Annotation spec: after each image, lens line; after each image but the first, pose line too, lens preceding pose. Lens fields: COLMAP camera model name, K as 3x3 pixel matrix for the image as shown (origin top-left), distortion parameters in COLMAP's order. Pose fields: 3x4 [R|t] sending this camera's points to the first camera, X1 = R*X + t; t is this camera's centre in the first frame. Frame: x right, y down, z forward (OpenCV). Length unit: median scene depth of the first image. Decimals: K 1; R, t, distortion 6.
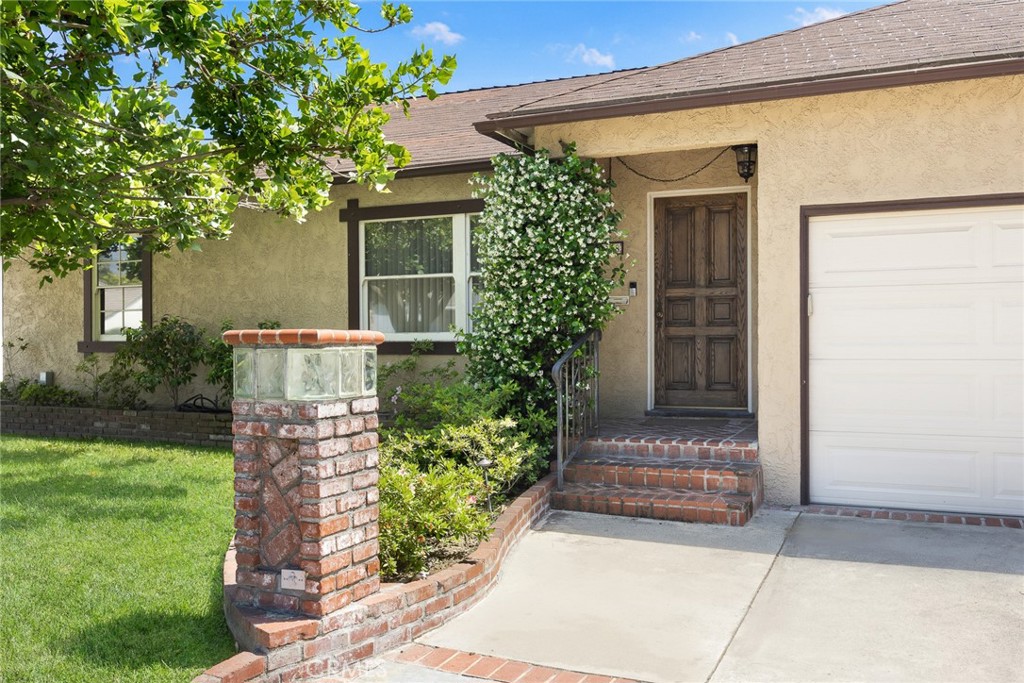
lens RADIAL K [[898.6, 0, 511.2], [0, 898.6, 340.3], [0, 0, 1]] dist [-0.002562, 0.002755]
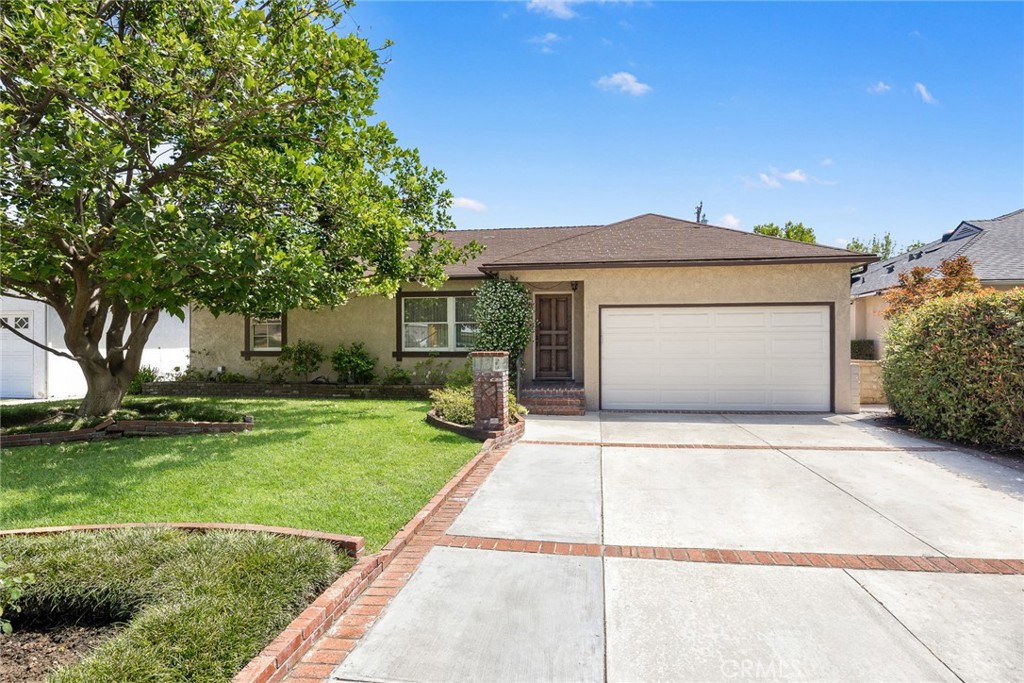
lens RADIAL K [[566.0, 0, 513.1], [0, 566.0, 343.6], [0, 0, 1]] dist [0.000041, 0.000023]
pose [[0.963476, 0.002230, 0.267786, -0.331226], [-0.001158, 0.999991, -0.004161, -0.014974], [-0.267793, 0.003699, 0.963469, -0.516726]]
